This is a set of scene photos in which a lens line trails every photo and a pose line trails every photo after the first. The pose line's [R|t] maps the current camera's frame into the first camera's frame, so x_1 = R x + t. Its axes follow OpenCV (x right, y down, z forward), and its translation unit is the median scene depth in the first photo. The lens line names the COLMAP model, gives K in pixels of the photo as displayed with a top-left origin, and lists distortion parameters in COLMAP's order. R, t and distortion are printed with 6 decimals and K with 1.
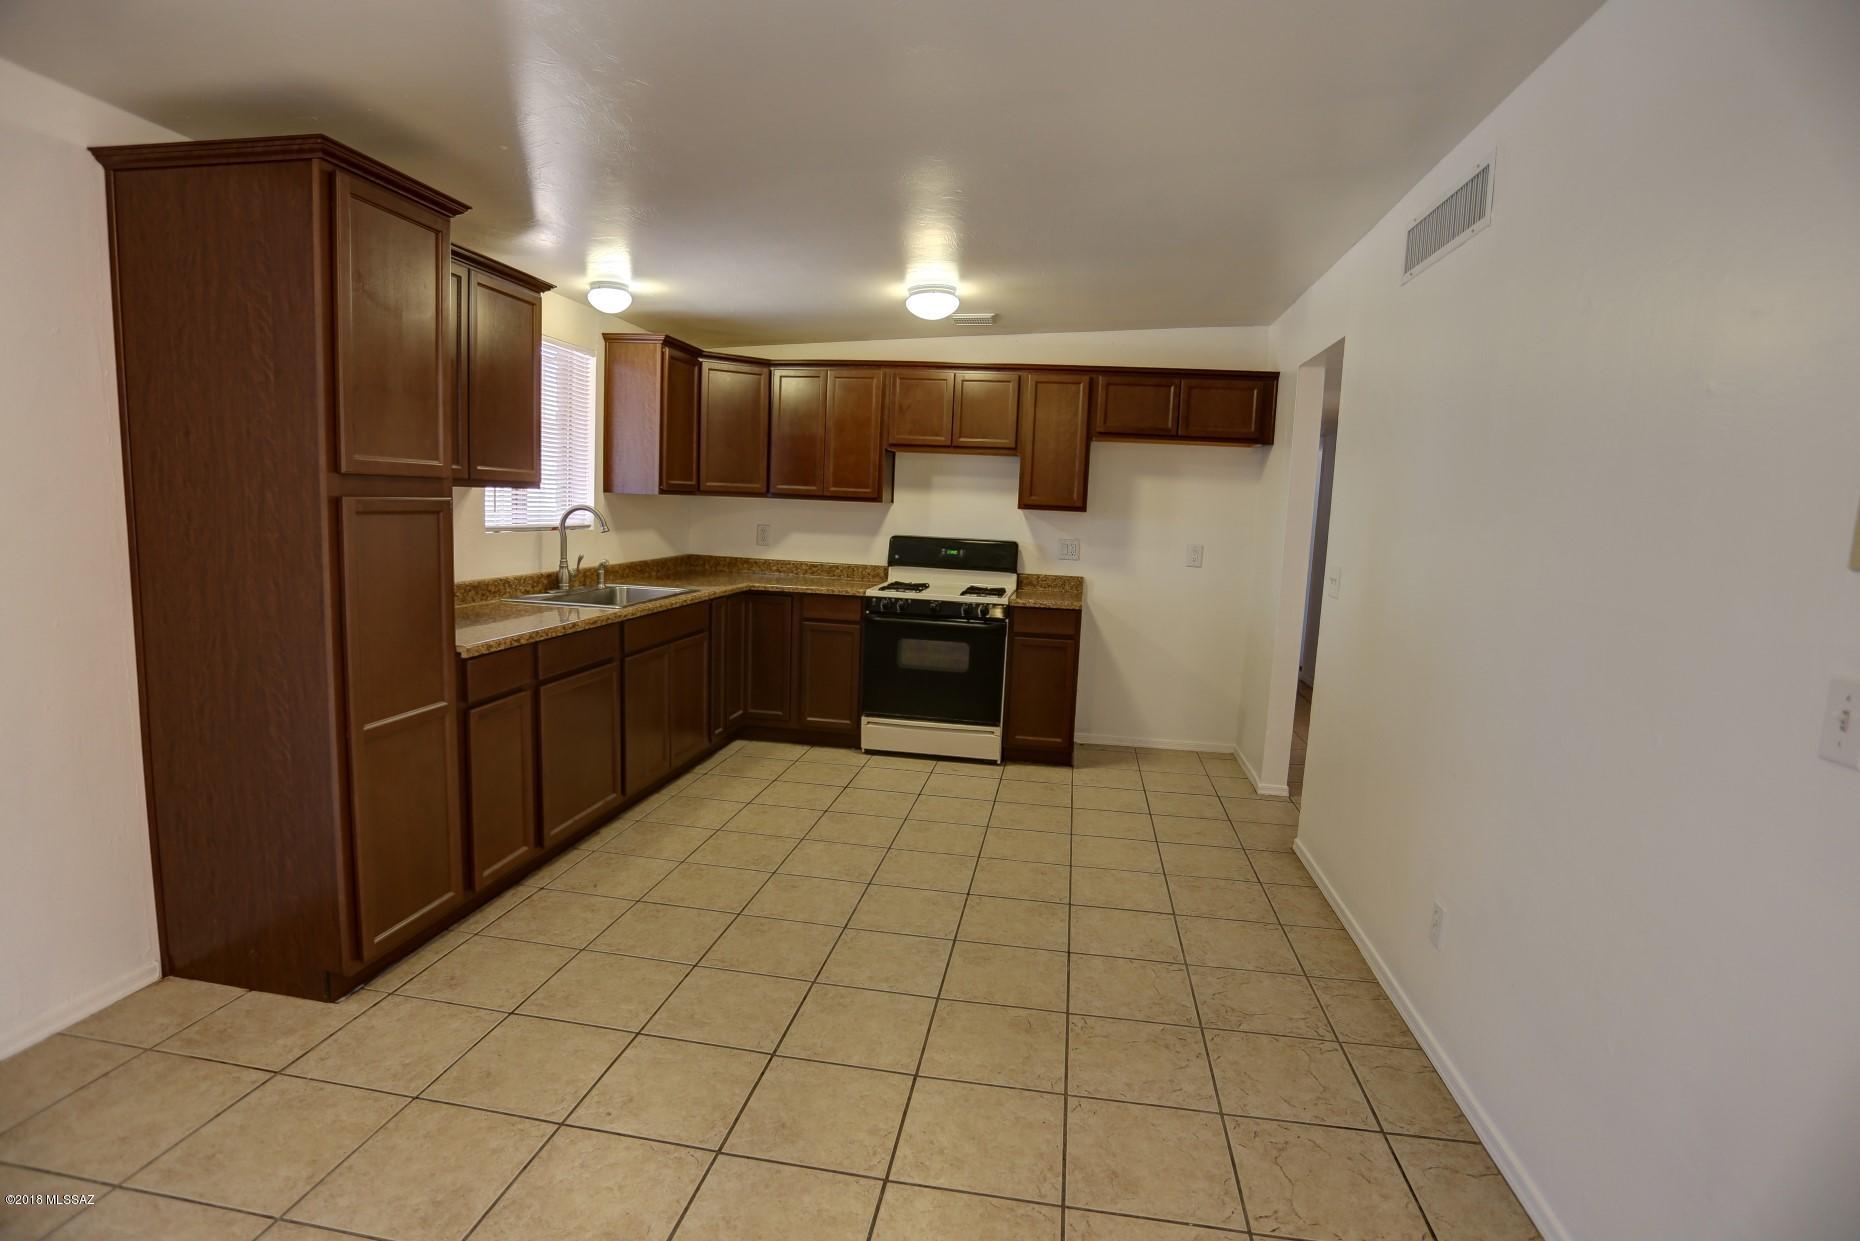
lens RADIAL K [[899.1, 0, 930.0], [0, 899.1, 620.5], [0, 0, 1]] dist [-0.077966, 0.034110]
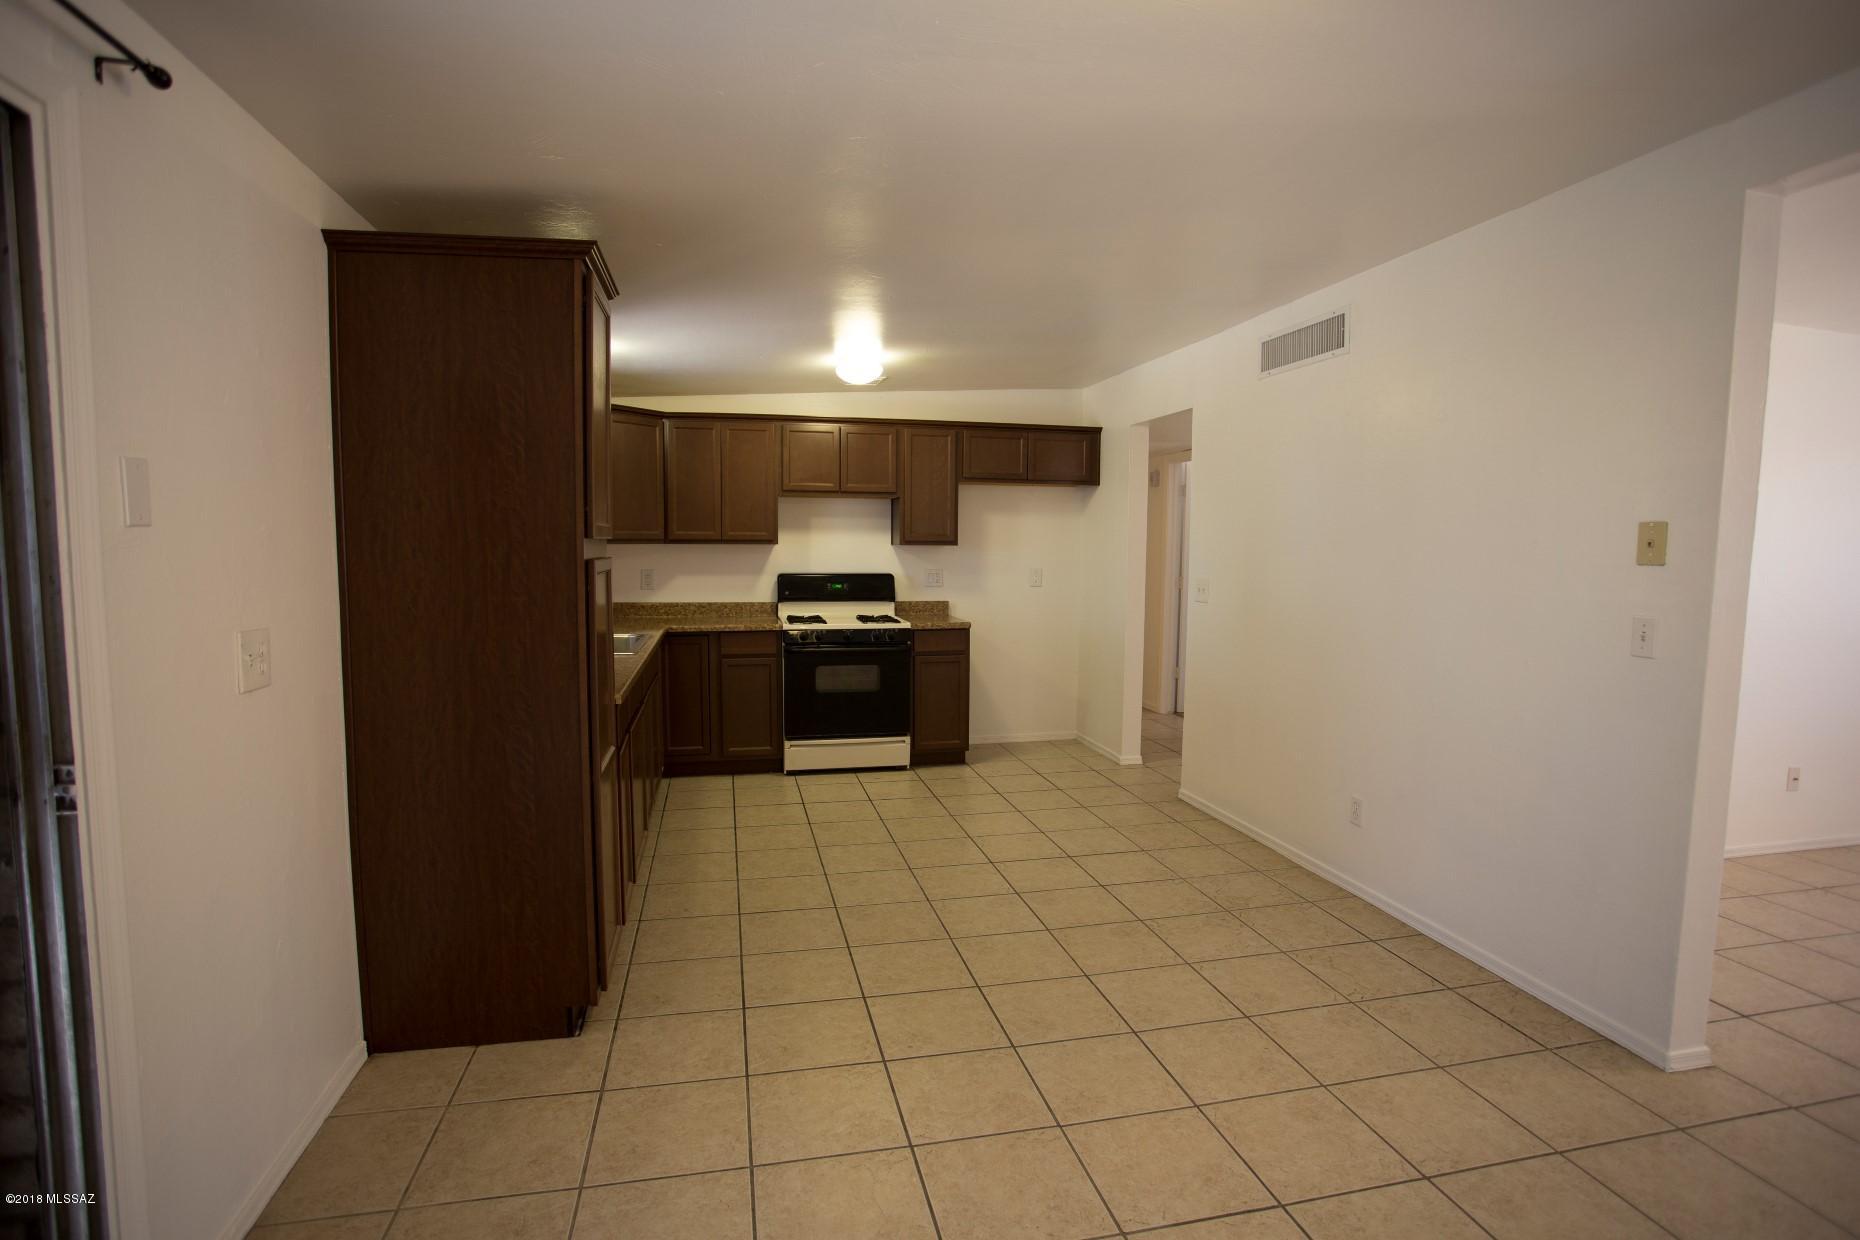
lens RADIAL K [[899.1, 0, 930.0], [0, 899.1, 620.0], [0, 0, 1]] dist [-0.077966, 0.034110]
pose [[0.931544, -0.067816, 0.357248, -0.291287], [0.079552, 0.996664, -0.018241, -0.005327], [-0.354819, 0.045412, 0.933831, -0.080960]]
